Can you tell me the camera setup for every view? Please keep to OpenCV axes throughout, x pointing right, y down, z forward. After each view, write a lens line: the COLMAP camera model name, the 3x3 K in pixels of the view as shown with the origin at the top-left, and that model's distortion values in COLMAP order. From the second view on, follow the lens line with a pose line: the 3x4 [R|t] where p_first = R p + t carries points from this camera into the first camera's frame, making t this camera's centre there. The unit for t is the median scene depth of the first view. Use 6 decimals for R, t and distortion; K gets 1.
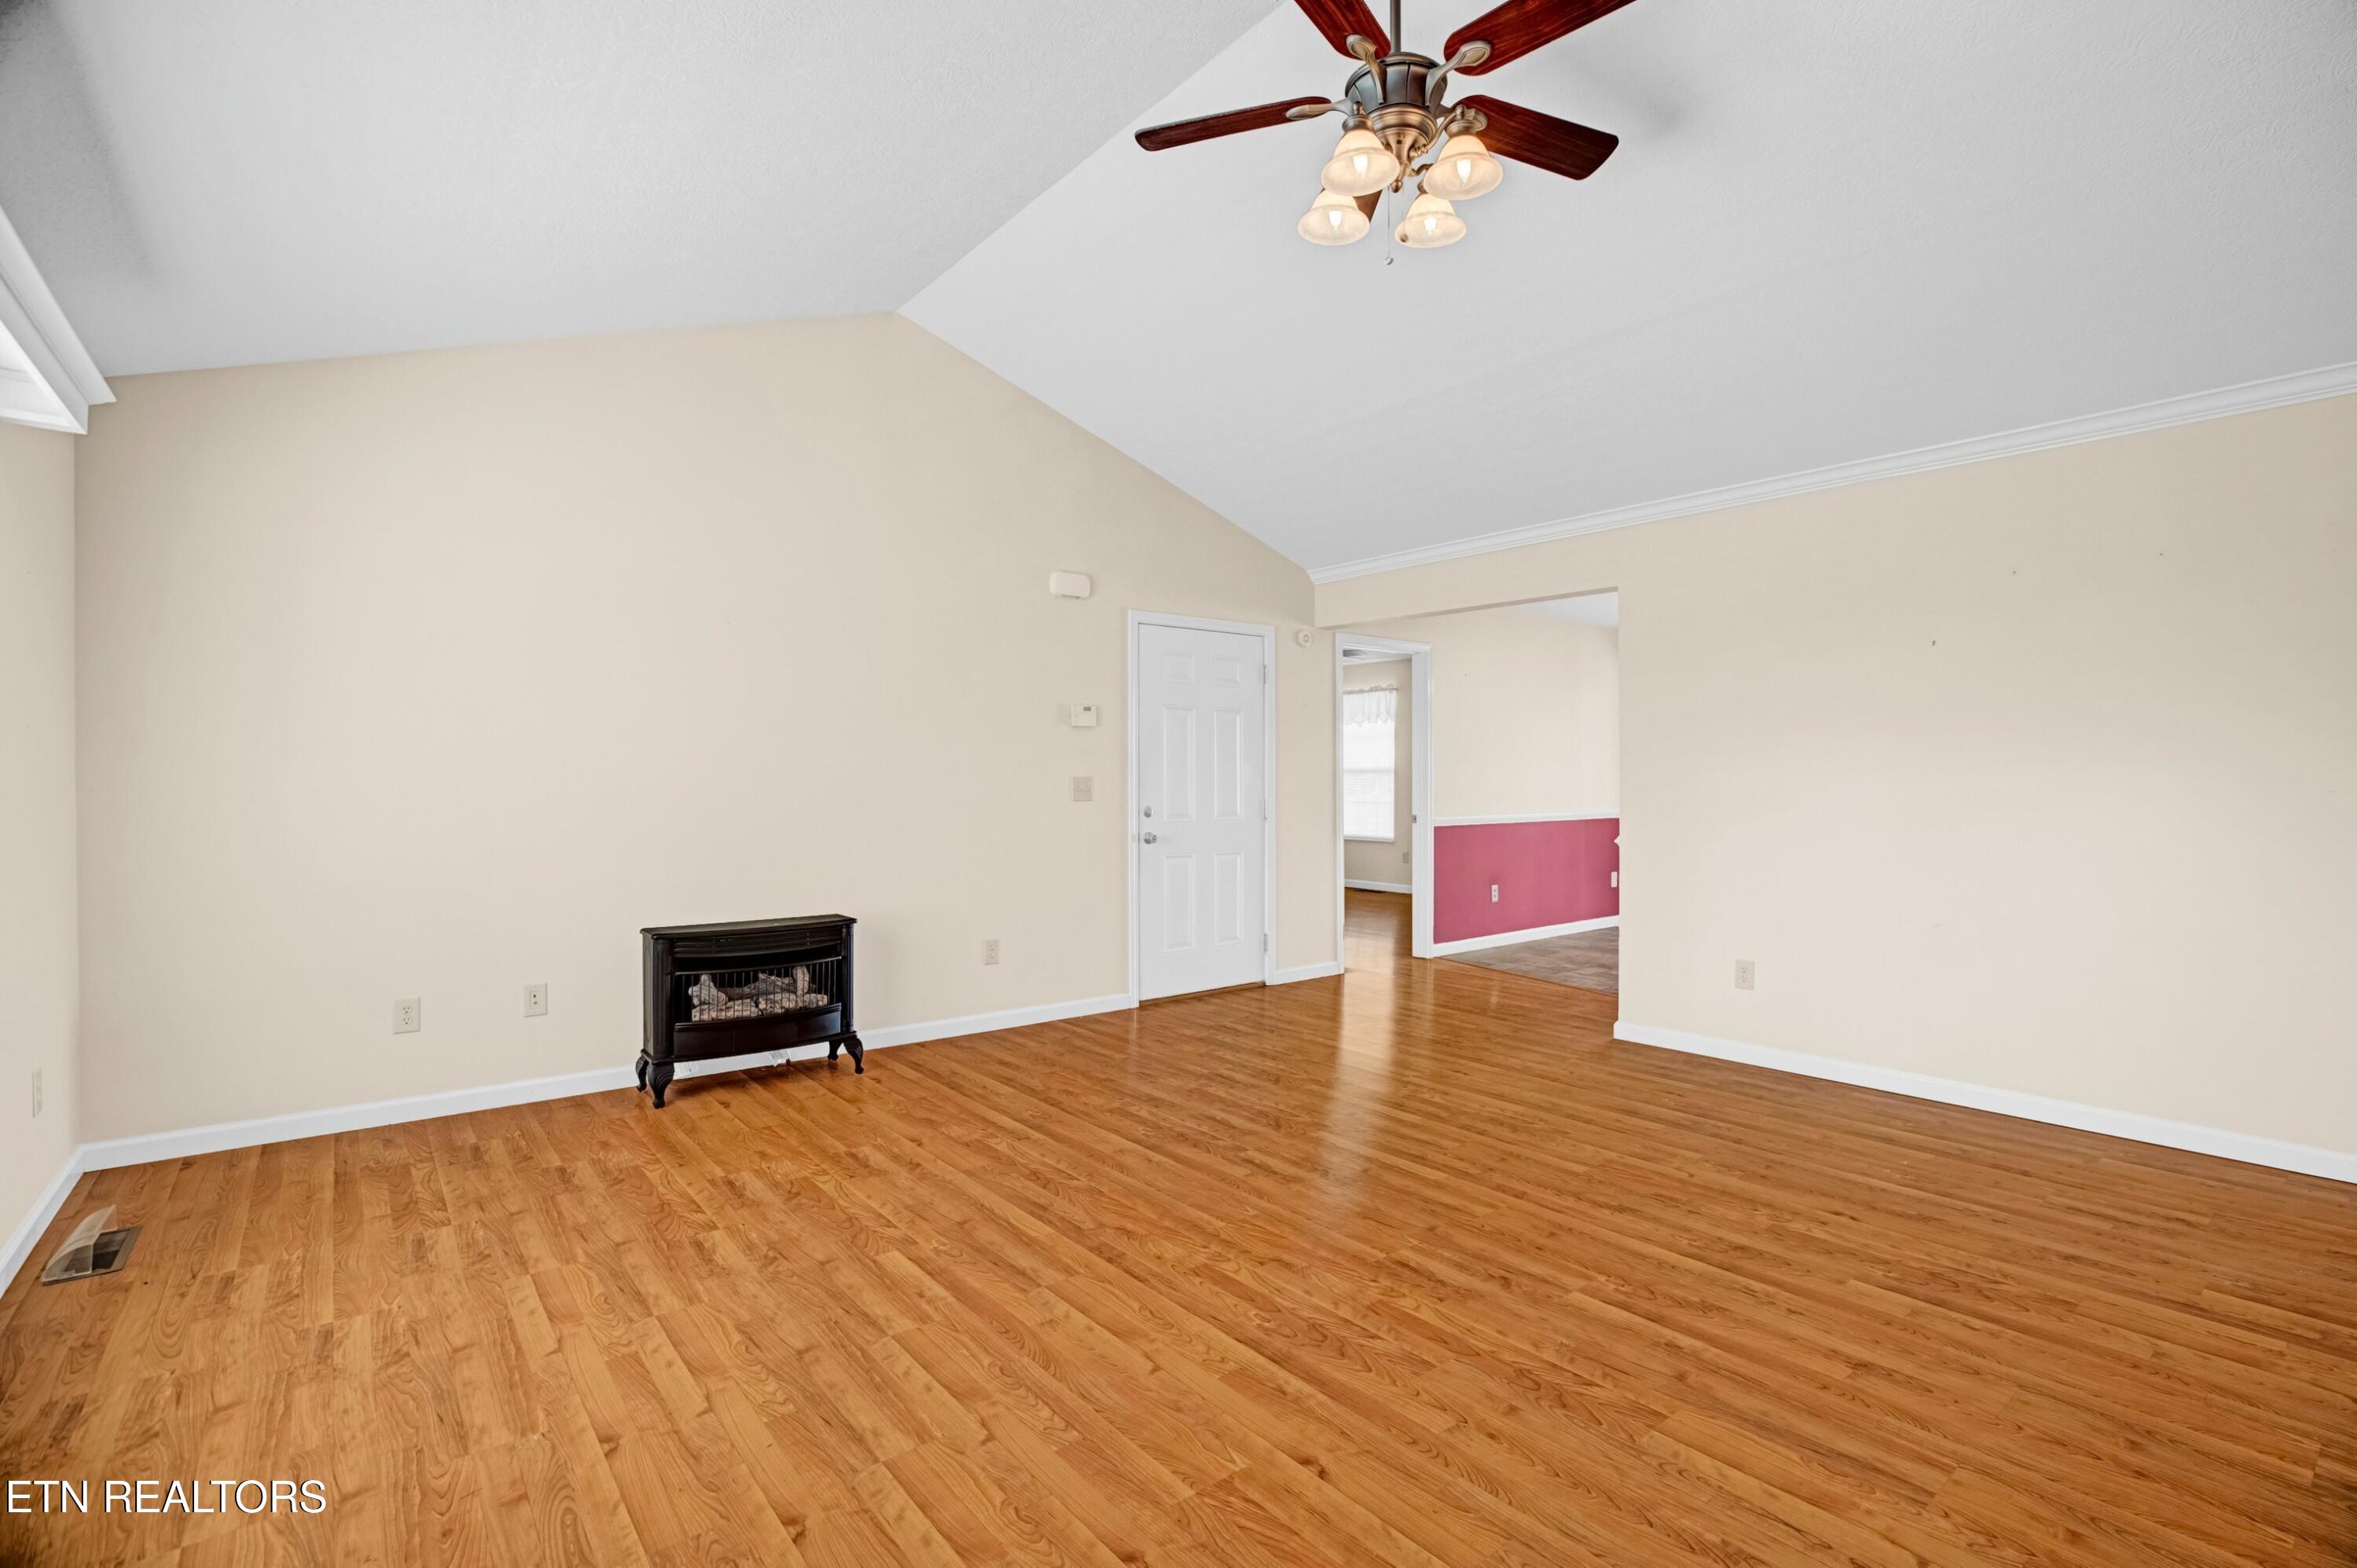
lens RADIAL K [[1063.5, 0, 1178.5], [0, 1063.5, 784.0], [0, 0, 1]] dist [0.000320, 0.000194]
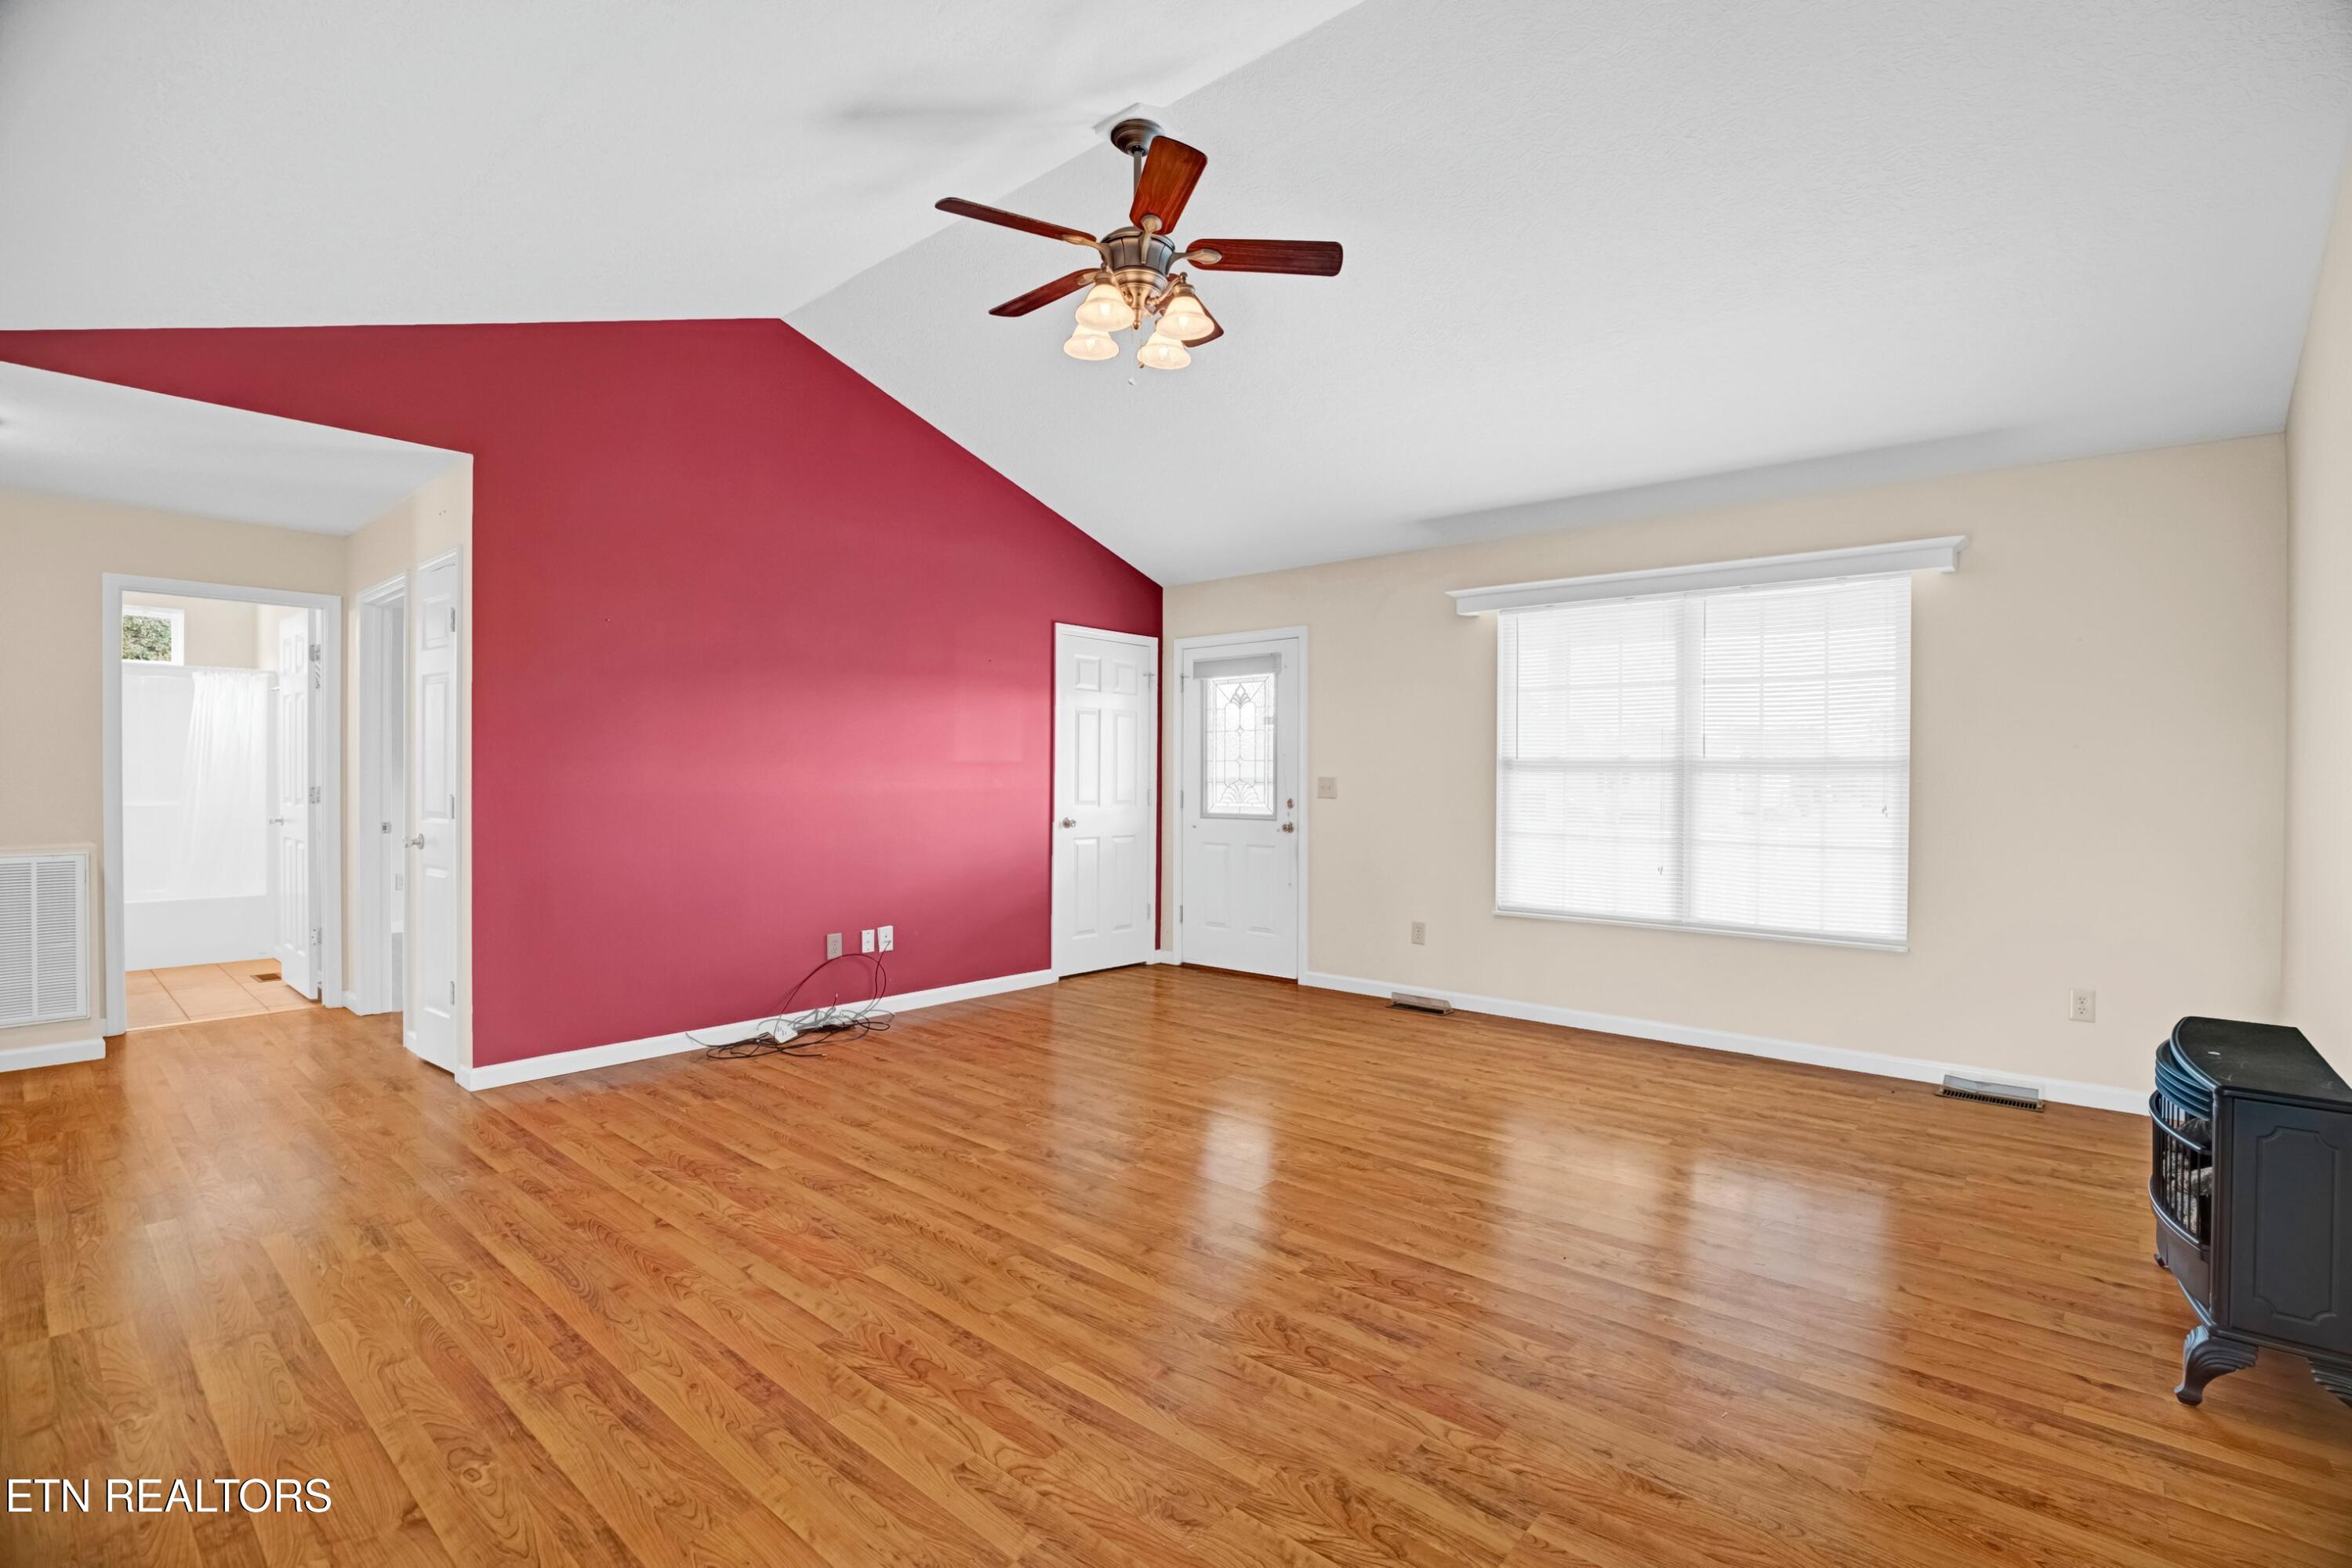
lens RADIAL K [[1061.3, 0, 1176.0], [0, 1061.3, 784.0], [0, 0, 1]] dist [0.000320, 0.000194]
pose [[-0.984241, -0.008160, -0.176646, 0.346679], [-0.010684, 0.999854, 0.013340, -0.011092], [0.176512, 0.015017, -0.984184, 2.066105]]
